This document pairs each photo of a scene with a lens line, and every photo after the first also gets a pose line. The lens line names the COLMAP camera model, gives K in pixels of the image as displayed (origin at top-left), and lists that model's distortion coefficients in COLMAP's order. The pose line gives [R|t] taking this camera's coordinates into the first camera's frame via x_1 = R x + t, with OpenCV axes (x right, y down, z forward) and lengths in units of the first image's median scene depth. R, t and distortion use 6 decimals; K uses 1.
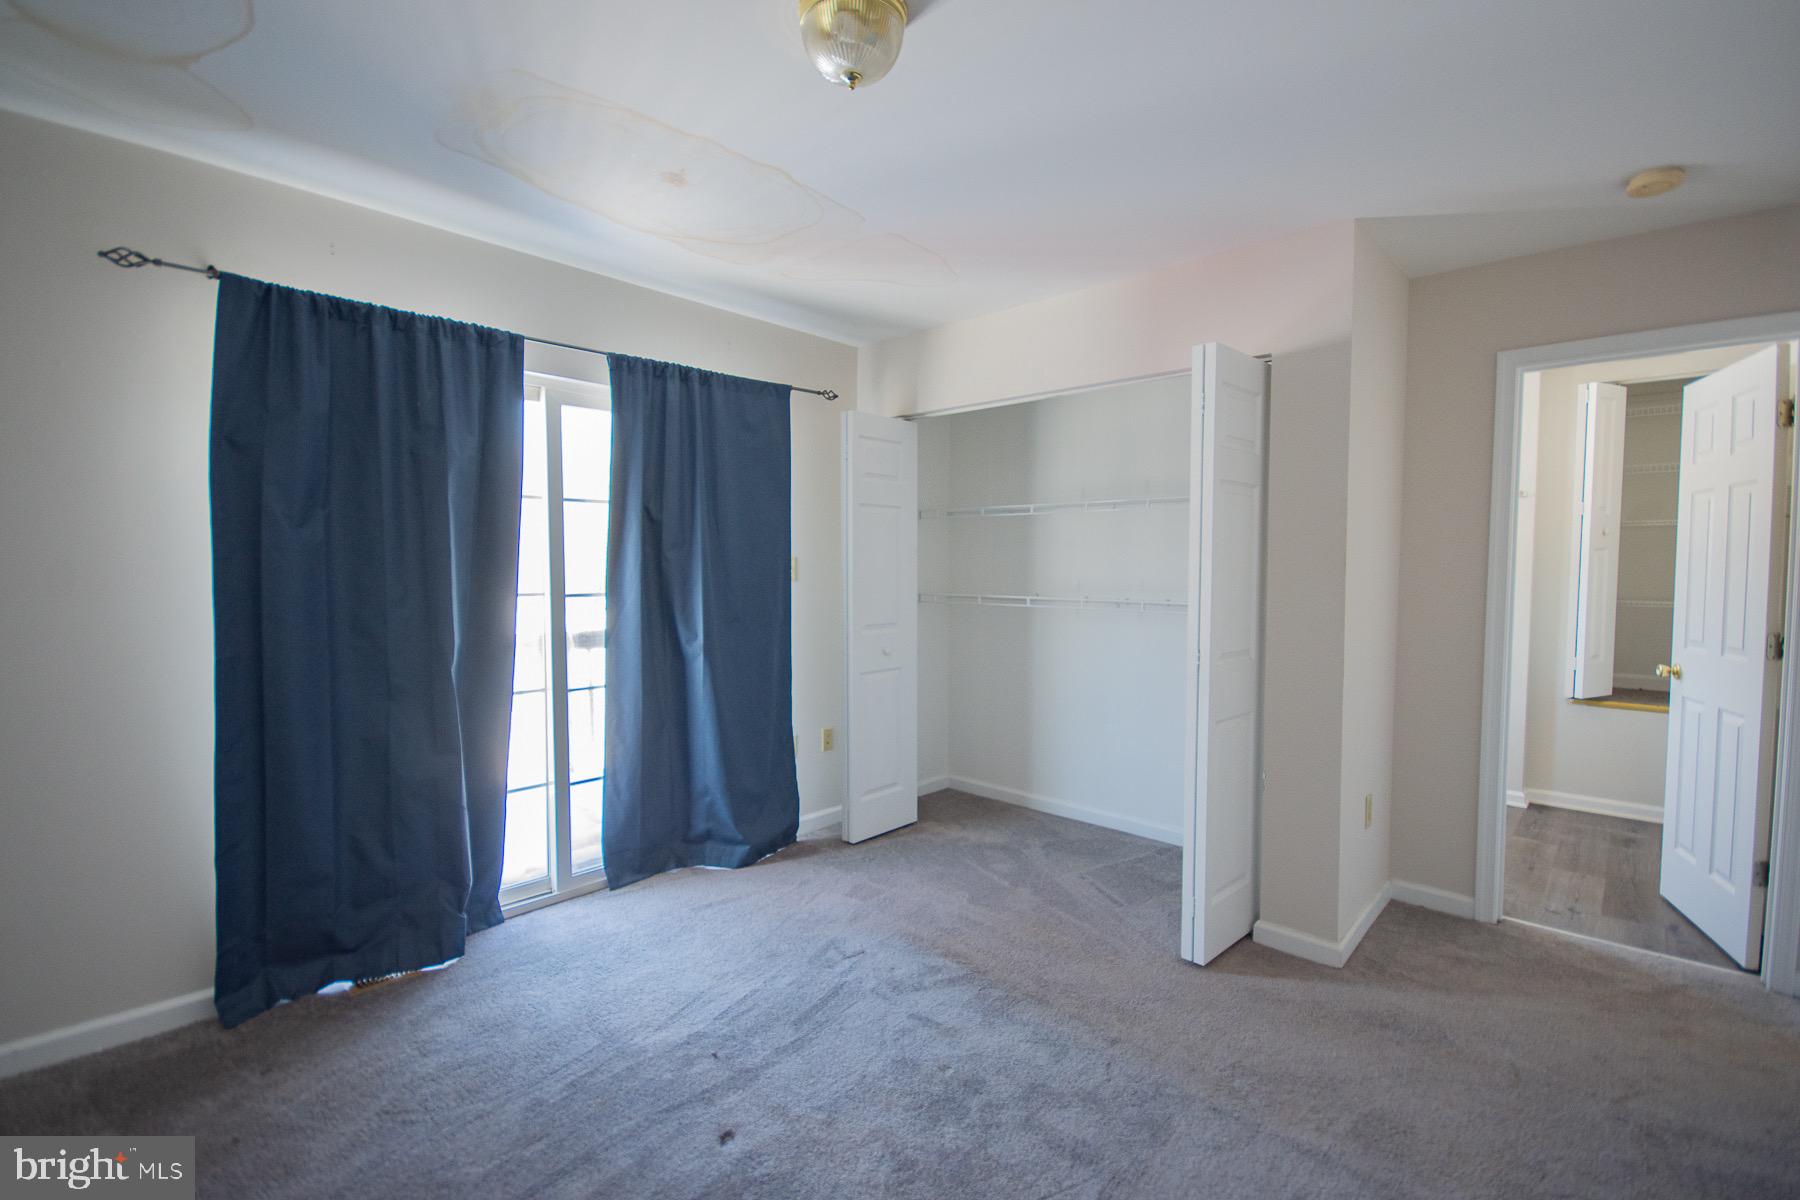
lens RADIAL K [[794.1, 0, 894.0], [0, 794.1, 601.3], [0, 0, 1]] dist [-0.002507, -0.000918]
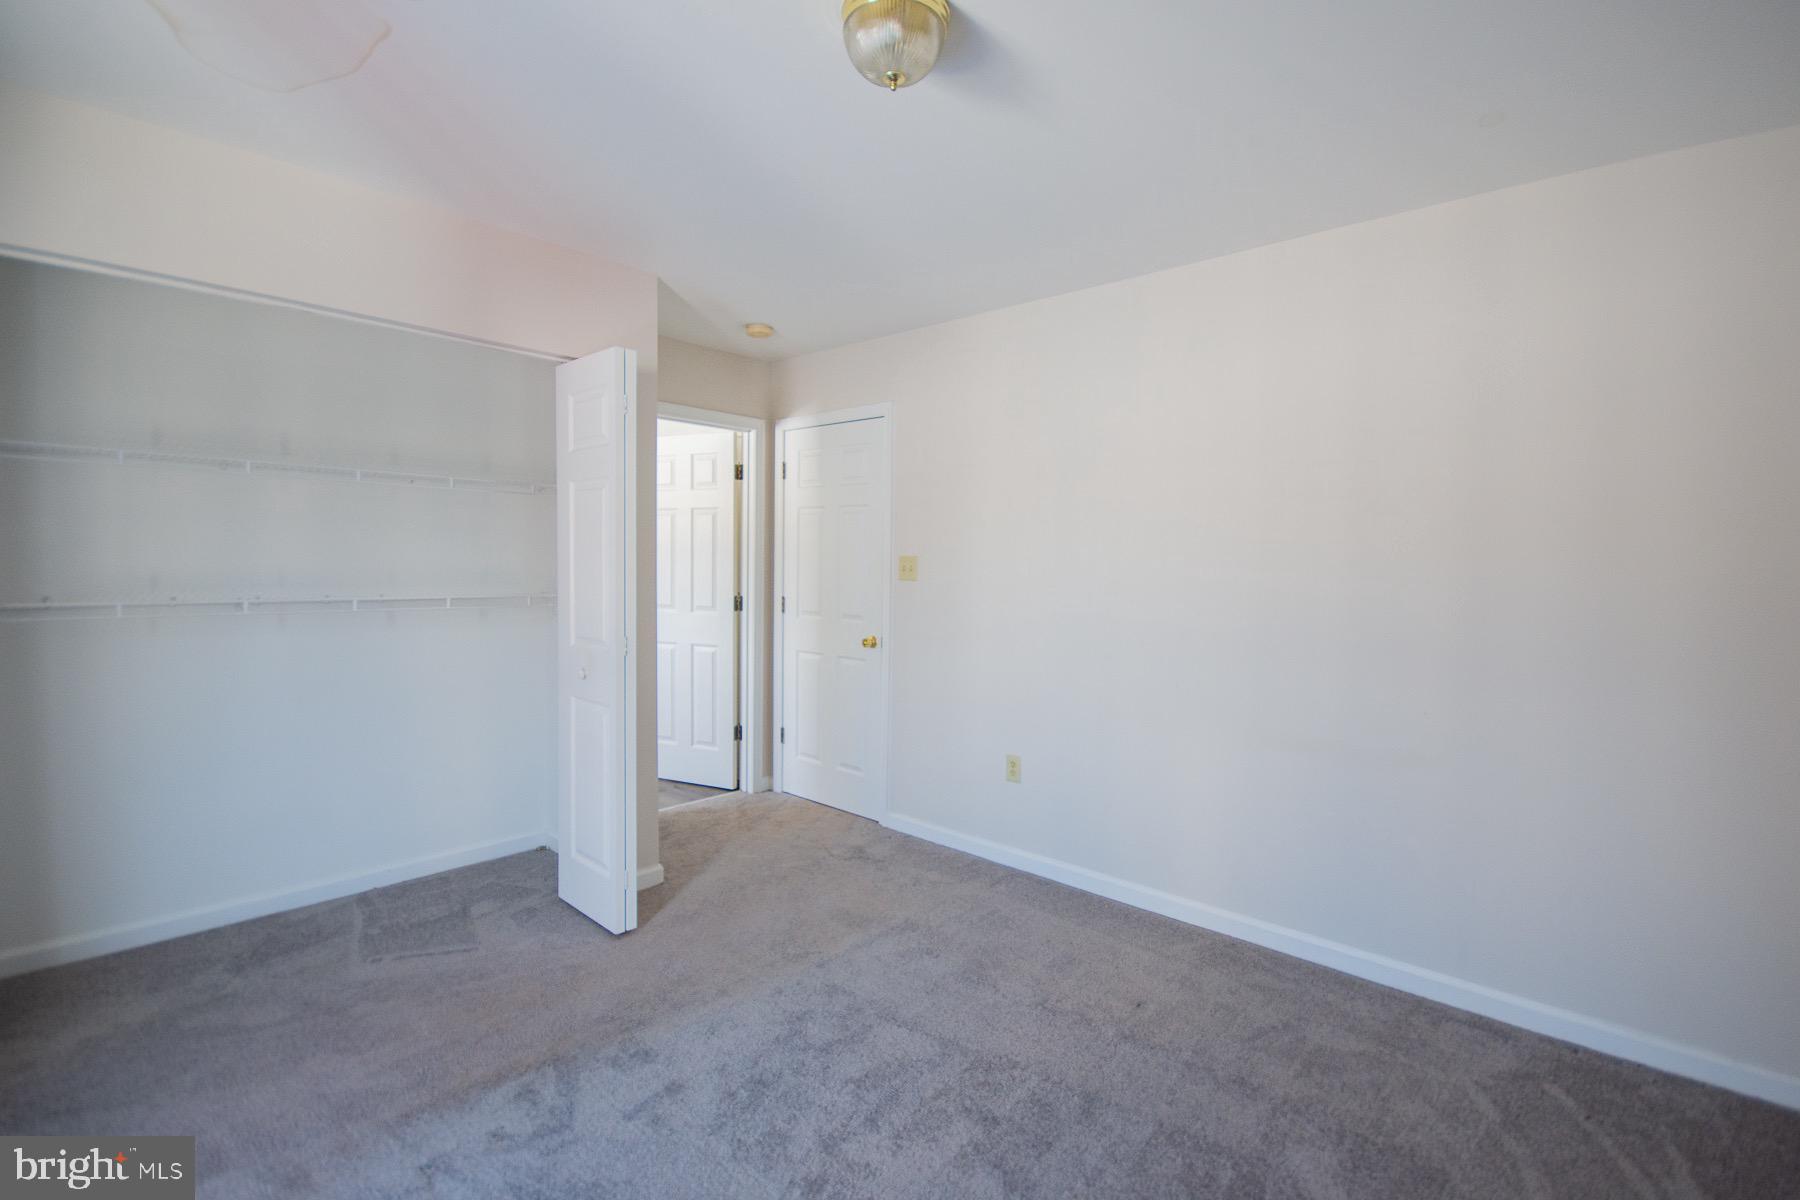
lens RADIAL K [[817.6, 0, 891.7], [0, 817.6, 591.7], [0, 0, 1]] dist [-0.029399, -0.000279]
pose [[-0.014407, -0.039081, 0.999132, -0.677838], [0.037142, 0.998525, 0.039593, -0.026381], [-0.999206, 0.037680, -0.012934, 0.633544]]
